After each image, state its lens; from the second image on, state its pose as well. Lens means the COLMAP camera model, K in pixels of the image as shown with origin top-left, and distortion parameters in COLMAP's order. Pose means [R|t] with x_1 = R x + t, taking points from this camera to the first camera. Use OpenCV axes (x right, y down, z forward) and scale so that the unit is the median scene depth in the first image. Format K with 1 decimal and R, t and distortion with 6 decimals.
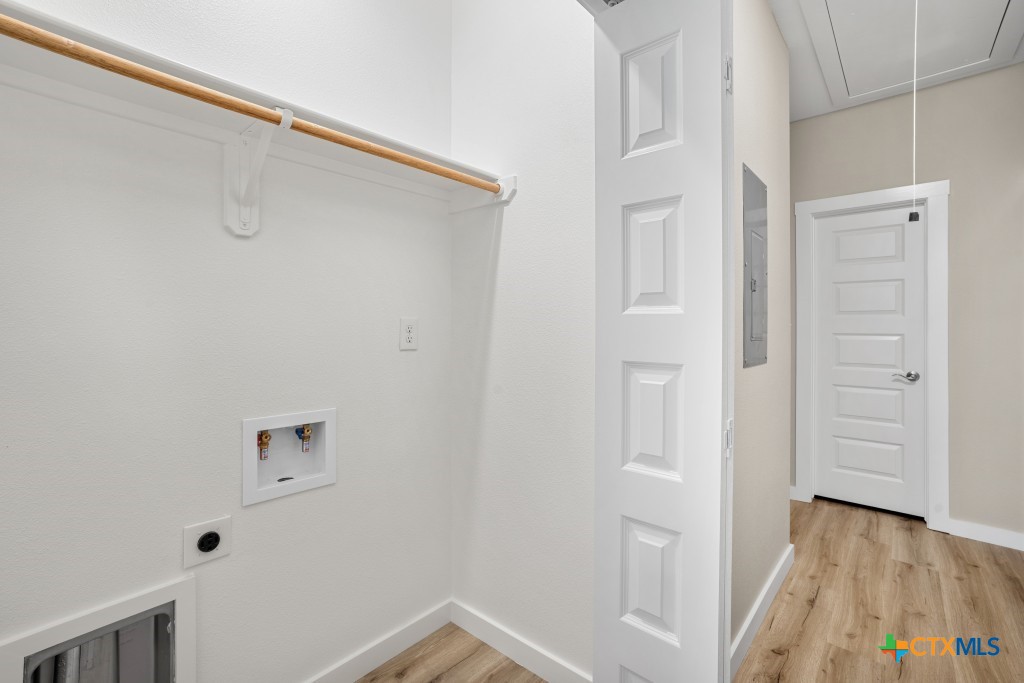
lens RADIAL K [[459.8, 0, 507.7], [0, 459.8, 330.3], [0, 0, 1]] dist [0.003900, -0.000172]
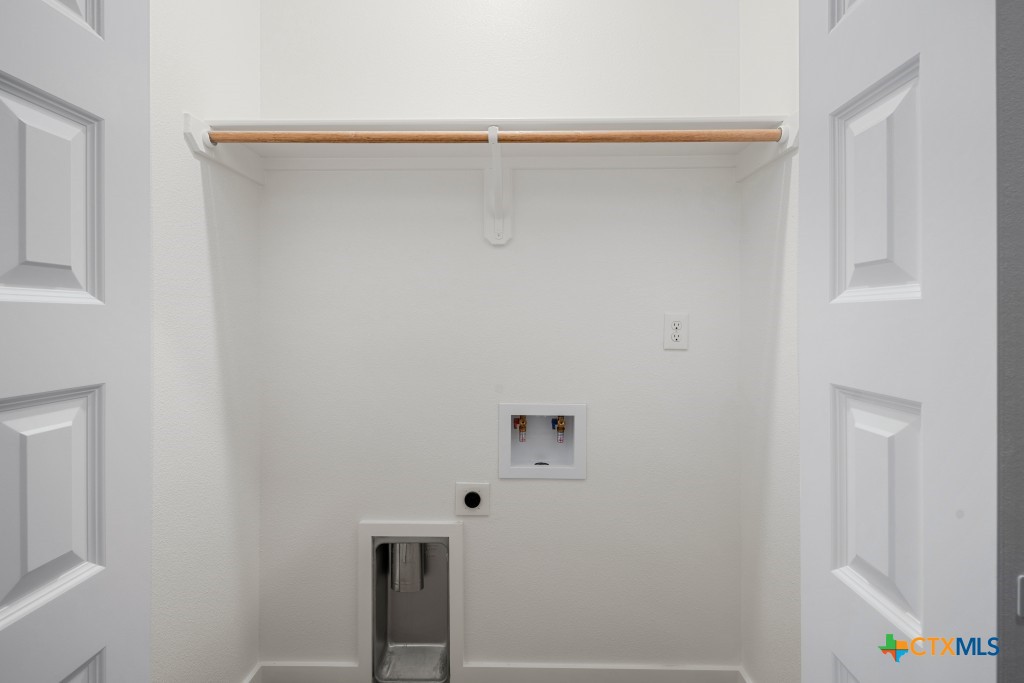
lens RADIAL K [[466.6, 0, 511.4], [0, 466.6, 327.8], [0, 0, 1]] dist [0.004011, 0.000017]
pose [[0.671197, 0.008090, -0.741235, 0.311313], [-0.004191, 0.999966, 0.007119, -0.004763], [0.741267, -0.001672, 0.671208, 0.230302]]
